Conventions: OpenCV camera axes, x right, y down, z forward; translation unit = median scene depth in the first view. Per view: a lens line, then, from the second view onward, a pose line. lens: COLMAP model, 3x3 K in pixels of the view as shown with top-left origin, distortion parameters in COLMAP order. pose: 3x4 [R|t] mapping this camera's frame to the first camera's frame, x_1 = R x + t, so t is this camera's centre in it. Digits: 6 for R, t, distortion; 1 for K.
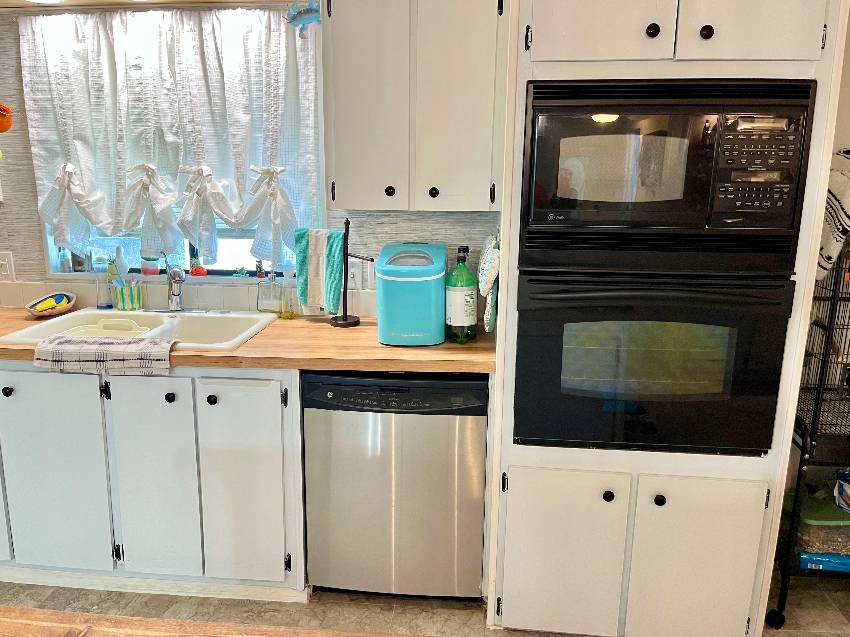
lens RADIAL K [[645.5, 0, 426.7], [0, 645.5, 322.0], [0, 0, 1]] dist [0.035546, -0.071133]
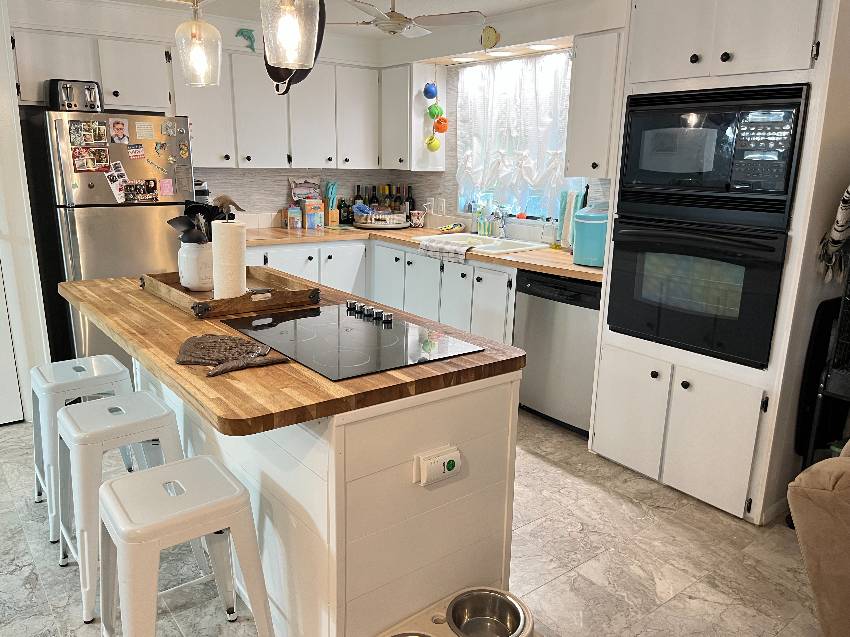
lens RADIAL K [[645.5, 0, 420.2], [0, 645.5, 317.1], [0, 0, 1]] dist [0.035546, -0.071133]
pose [[0.672165, 0.177821, -0.718731, 0.898517], [-0.165649, 0.982242, 0.088100, 0.092472], [0.721634, 0.059840, 0.689684, -0.377281]]
